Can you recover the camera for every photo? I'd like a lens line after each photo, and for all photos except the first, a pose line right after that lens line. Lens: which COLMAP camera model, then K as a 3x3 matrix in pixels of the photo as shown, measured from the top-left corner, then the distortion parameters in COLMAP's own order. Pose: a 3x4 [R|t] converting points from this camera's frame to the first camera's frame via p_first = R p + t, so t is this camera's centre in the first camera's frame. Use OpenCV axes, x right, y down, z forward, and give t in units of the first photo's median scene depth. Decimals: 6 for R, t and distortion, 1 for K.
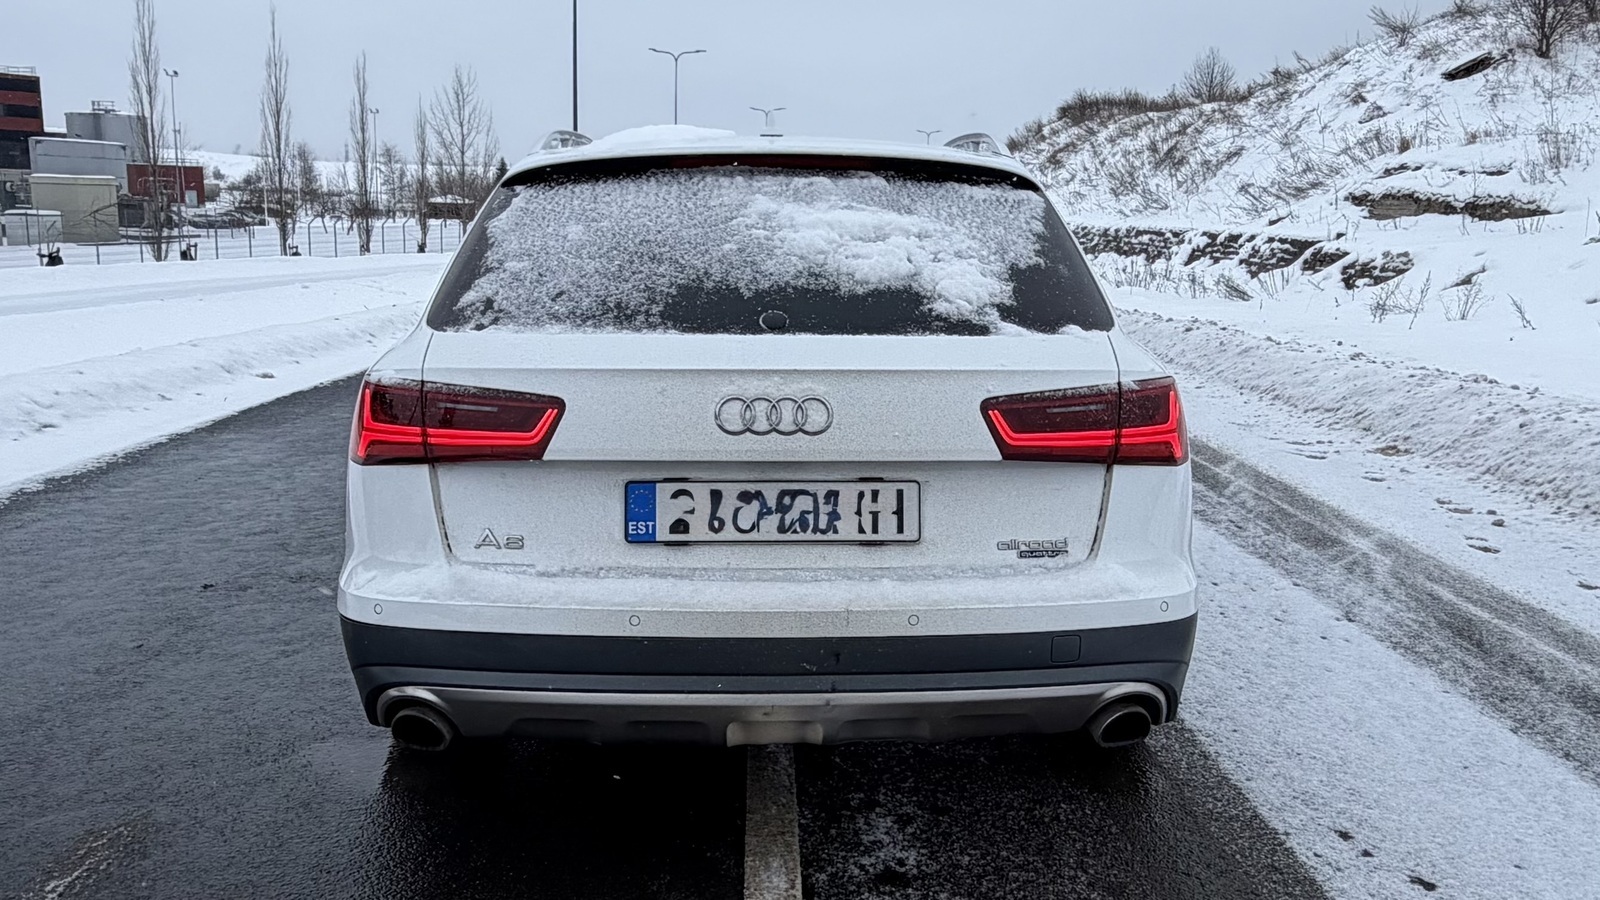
lens RADIAL K [[1375.6, 0, 795.8], [0, 1375.6, 394.4], [0, 0, 1]] dist [0.008933, 0.002590]
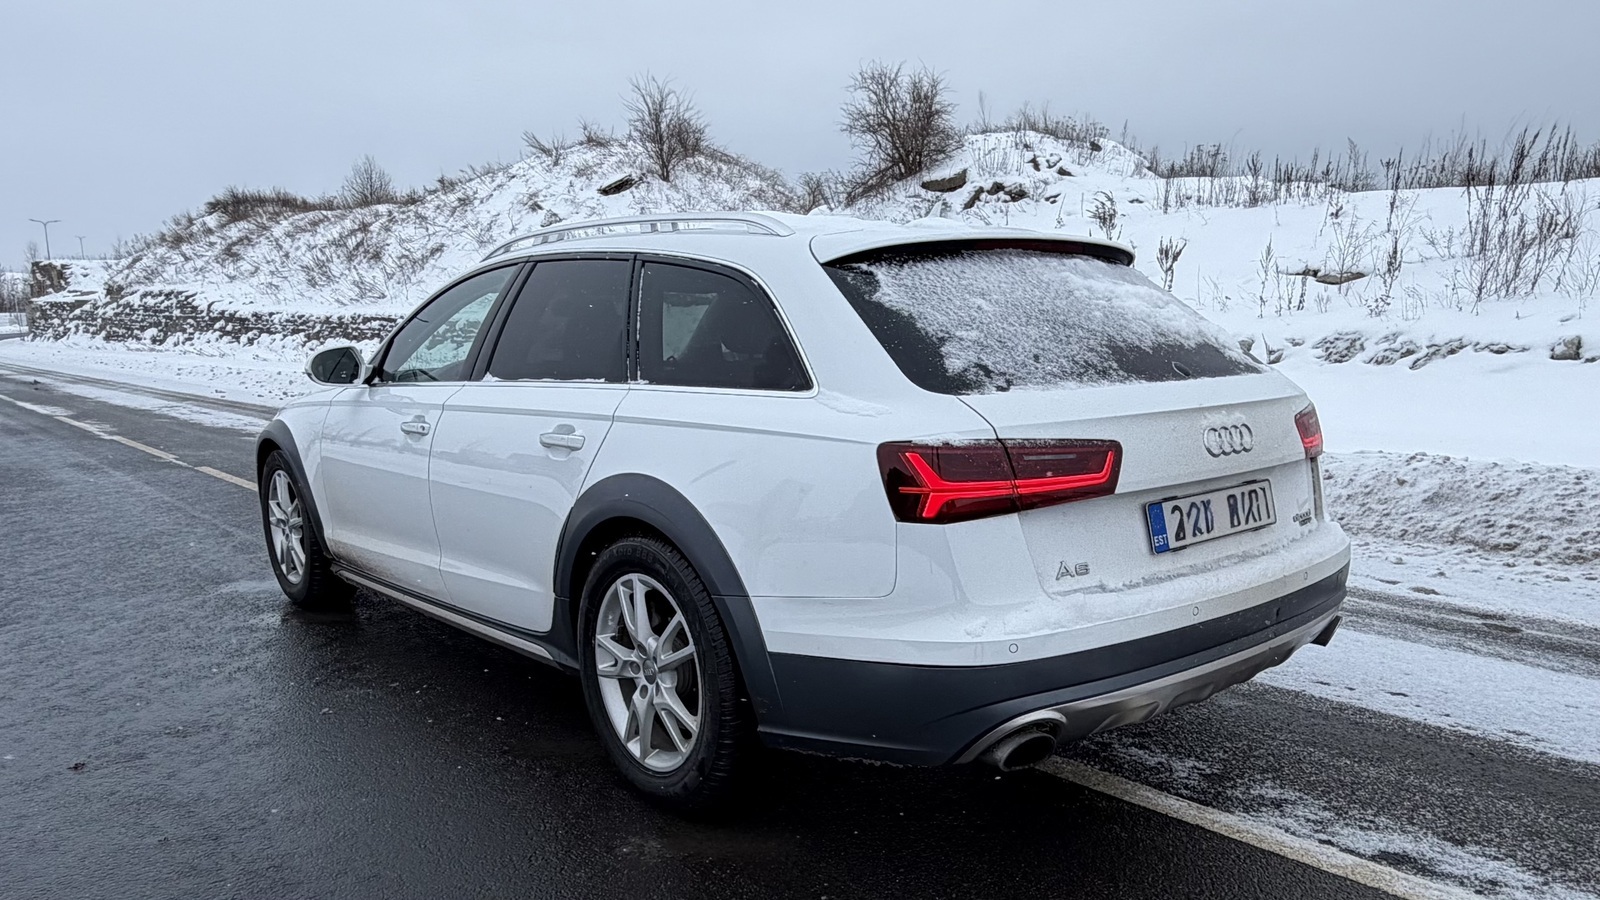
lens RADIAL K [[1200.6, 0, 800.0], [0, 1200.6, 450.0], [0, 0, 1]] dist [0.000918, 0.000292]
pose [[0.769281, -0.088757, 0.632715, -0.105219], [0.094280, 0.995232, 0.024981, -0.004172], [-0.631916, 0.040434, 0.773982, 0.036995]]
